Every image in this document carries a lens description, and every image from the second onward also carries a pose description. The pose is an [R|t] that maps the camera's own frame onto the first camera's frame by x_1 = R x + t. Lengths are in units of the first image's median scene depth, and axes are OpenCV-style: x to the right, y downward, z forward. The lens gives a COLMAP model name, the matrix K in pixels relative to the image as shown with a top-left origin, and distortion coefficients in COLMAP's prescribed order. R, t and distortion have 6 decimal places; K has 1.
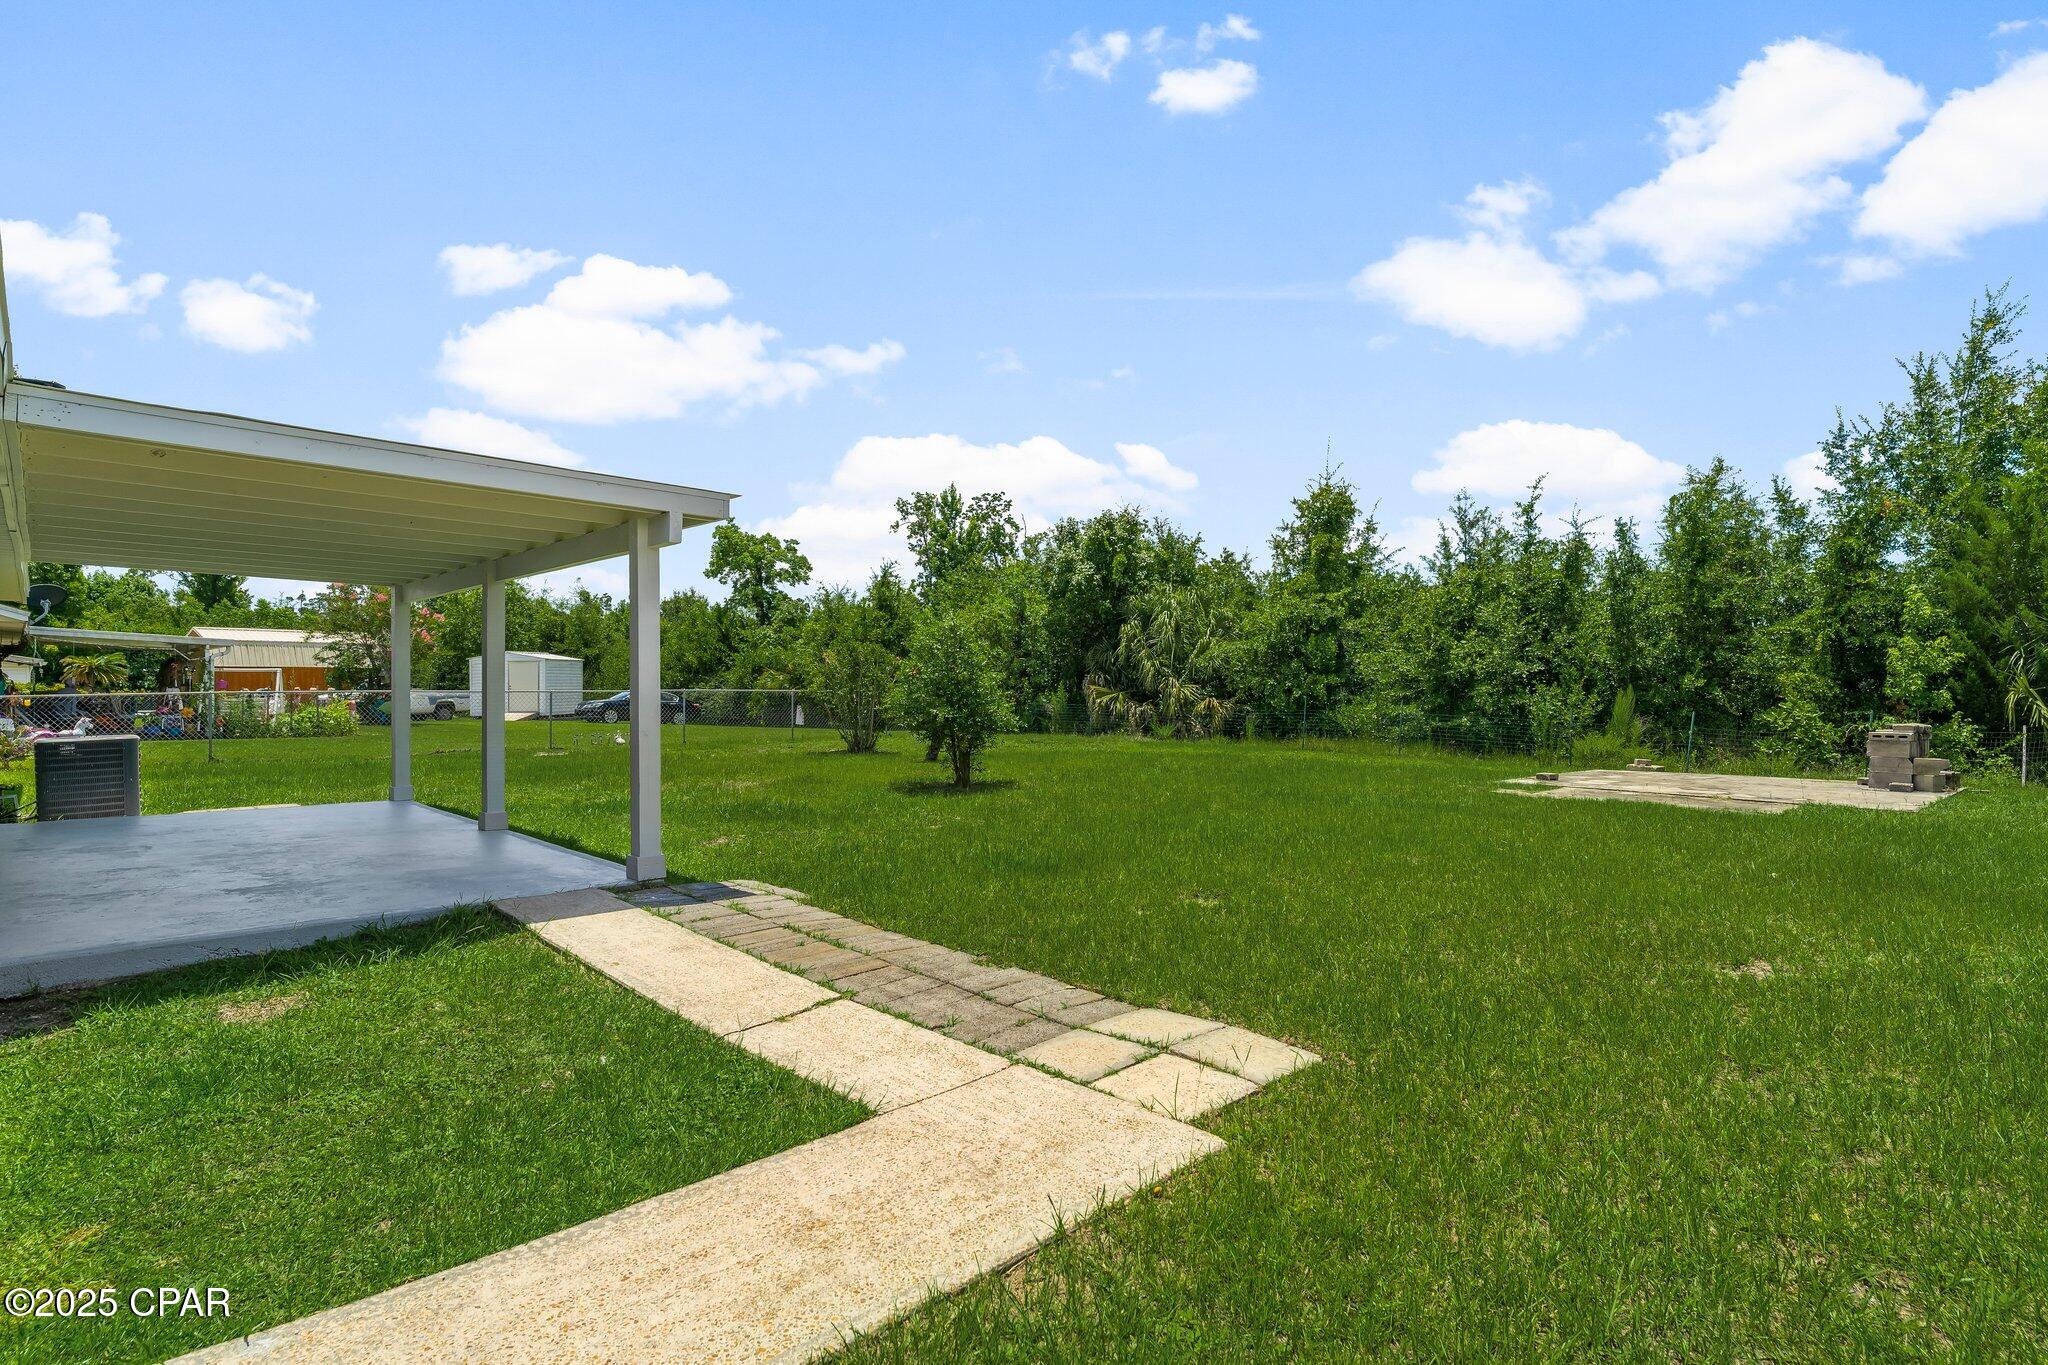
lens RADIAL K [[1049.8, 0, 1026.3], [0, 1049.8, 678.1], [0, 0, 1]] dist [-0.000305, 0.000701]
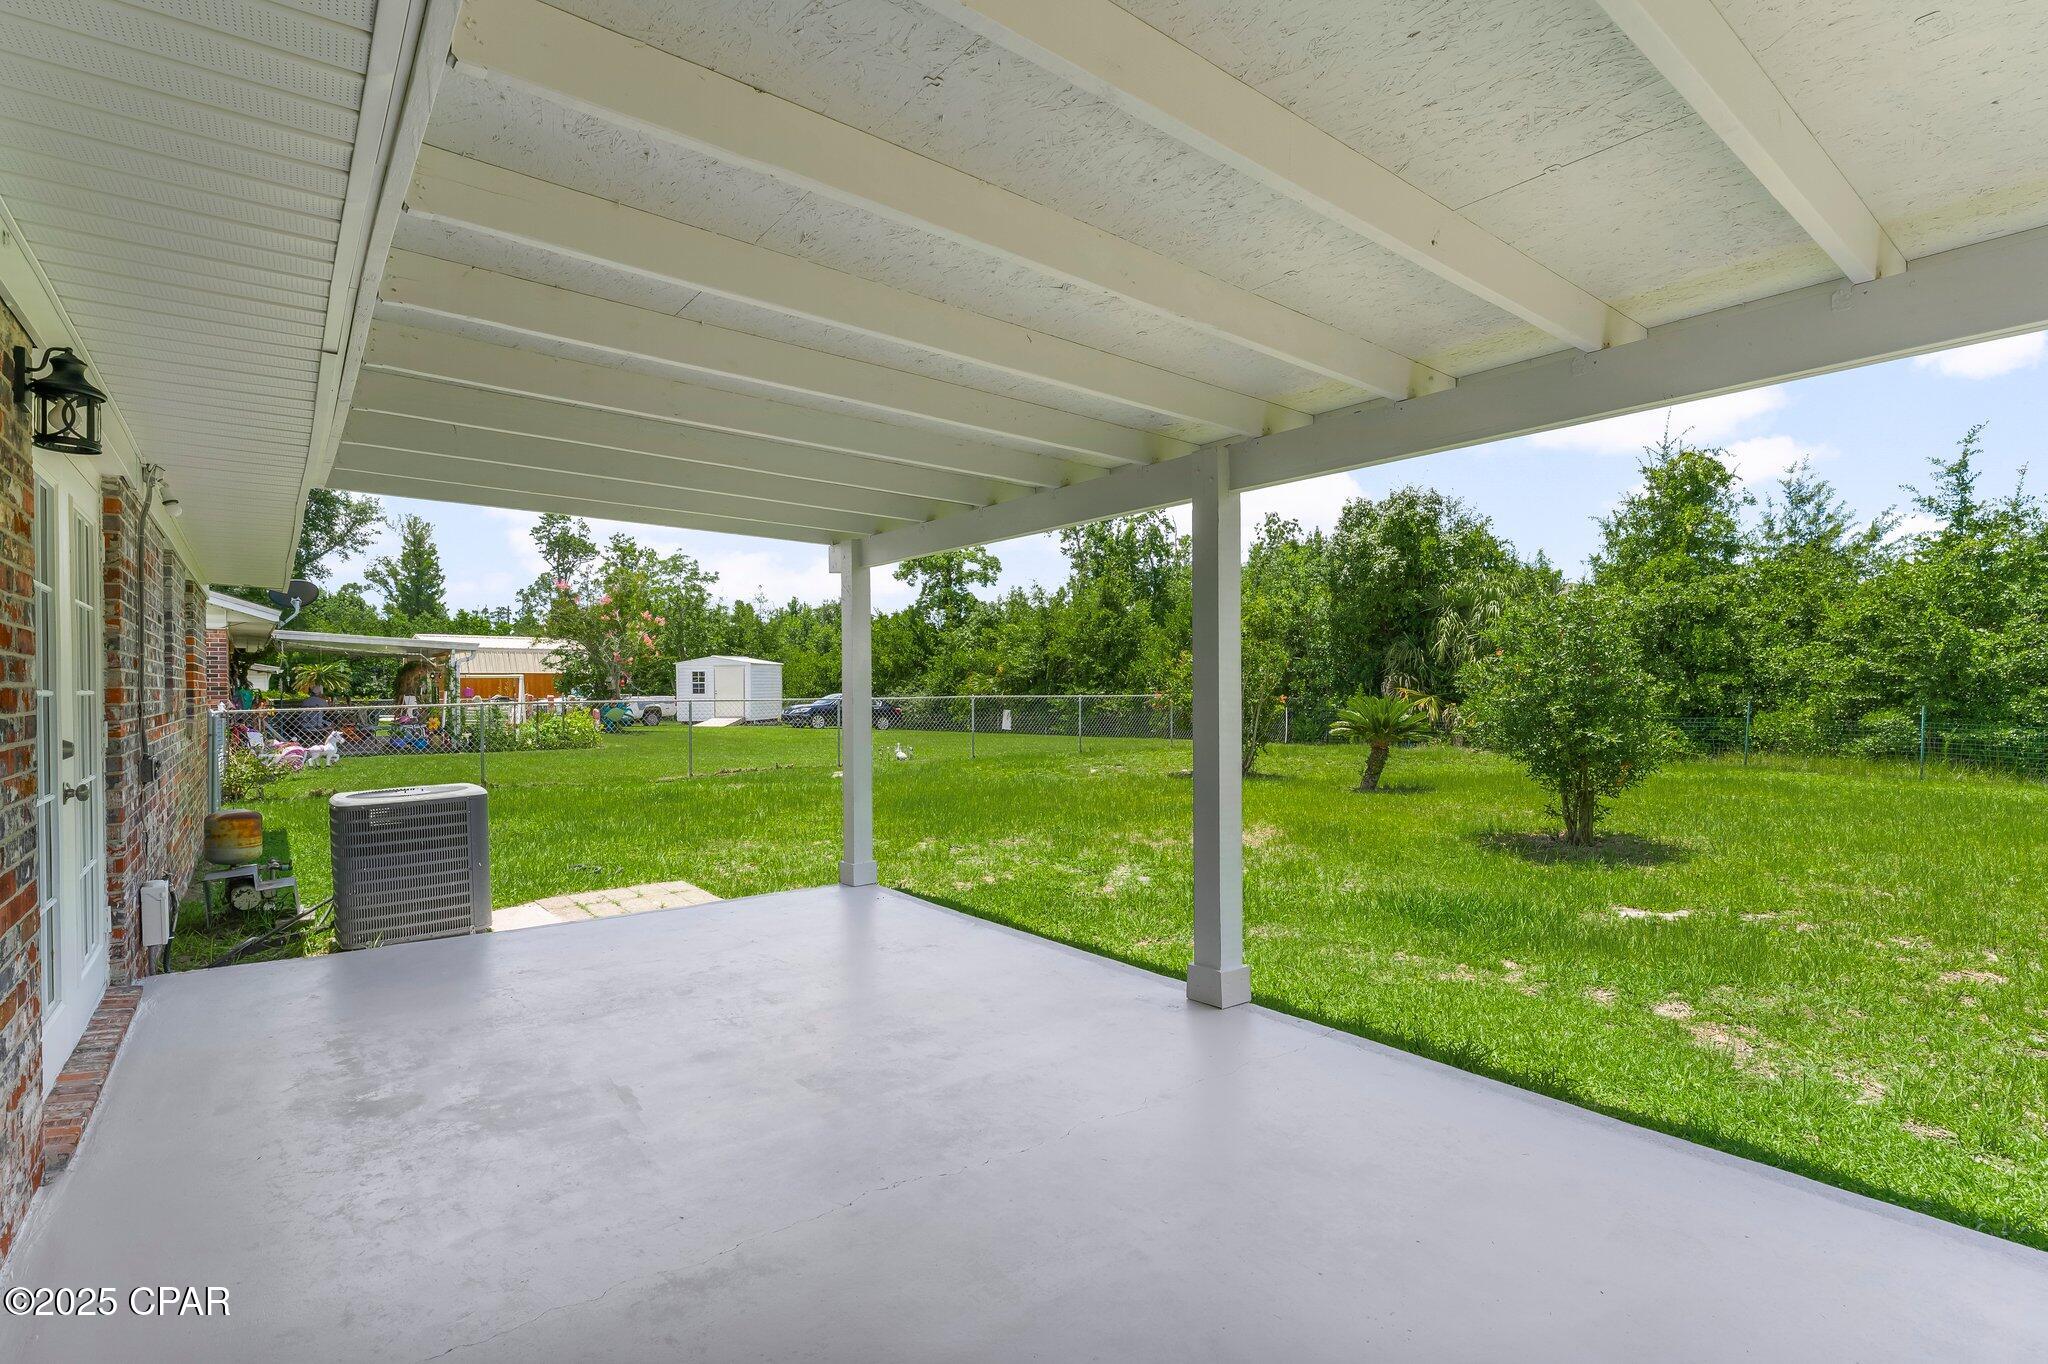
lens RADIAL K [[976.6, 0, 1024.0], [0, 976.6, 682.0], [0, 0, 1]] dist [-0.001467, -0.000508]
pose [[0.995500, -0.005791, -0.094585, -0.131248], [0.006034, 0.999979, 0.002283, -0.001363], [0.094570, -0.002843, 0.995514, 0.128209]]
